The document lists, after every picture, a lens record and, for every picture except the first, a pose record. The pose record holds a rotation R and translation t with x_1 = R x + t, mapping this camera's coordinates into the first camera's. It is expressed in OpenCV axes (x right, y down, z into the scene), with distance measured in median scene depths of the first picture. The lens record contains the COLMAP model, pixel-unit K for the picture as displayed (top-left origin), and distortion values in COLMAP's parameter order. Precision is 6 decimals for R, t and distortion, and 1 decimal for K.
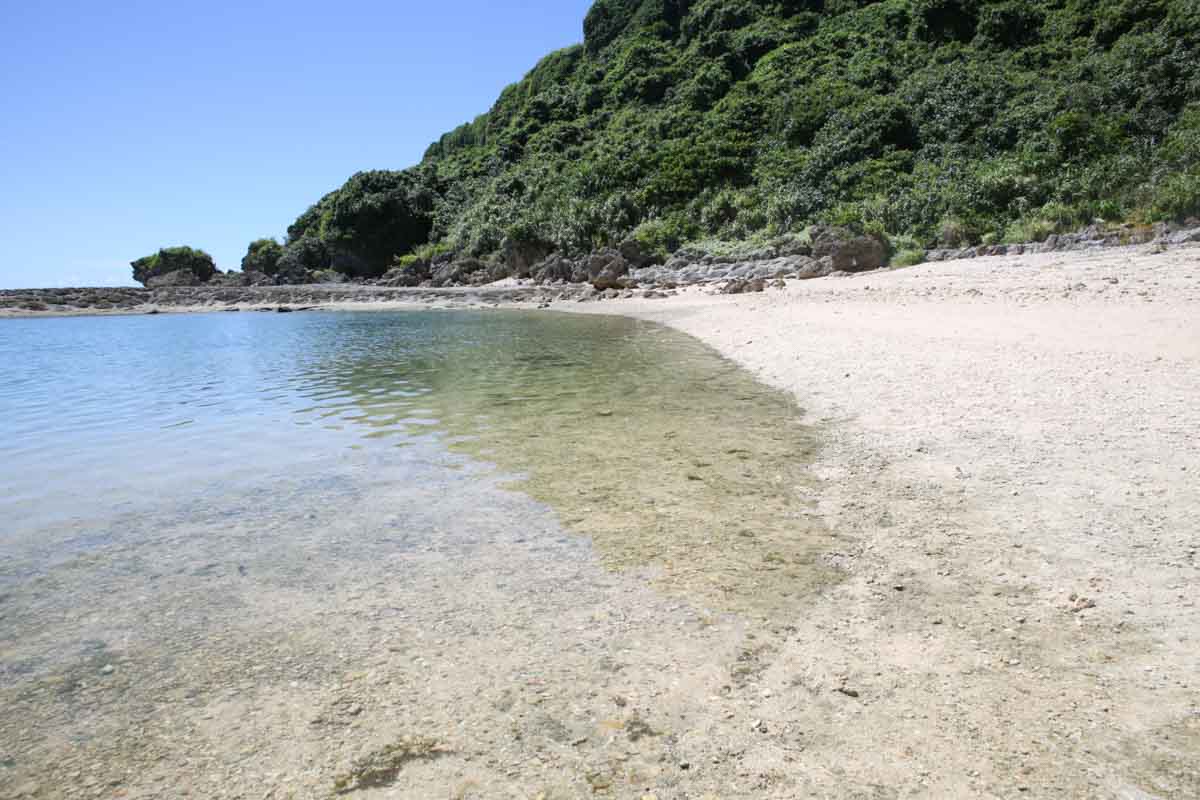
lens RADIAL K [[837.8, 0, 598.2], [0, 837.8, 400.0], [0, 0, 1]] dist [0.001020, 0.002946]
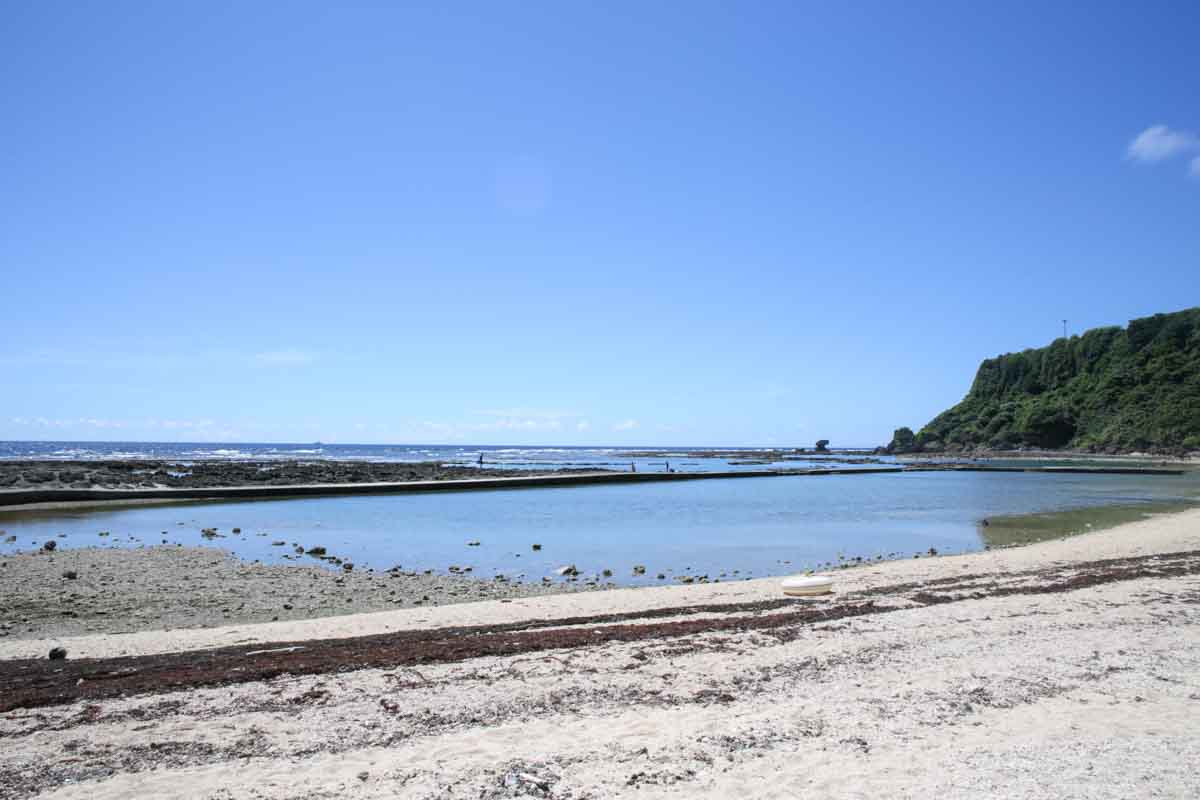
lens RADIAL K [[837.8, 0, 600.7], [0, 837.8, 403.2], [0, 0, 1]] dist [0.001020, 0.002946]
pose [[0.894938, 0.008099, -0.446118, -0.492723], [-0.087314, 0.983683, -0.157299, 0.342340], [0.437564, 0.179726, 0.881043, -2.677040]]
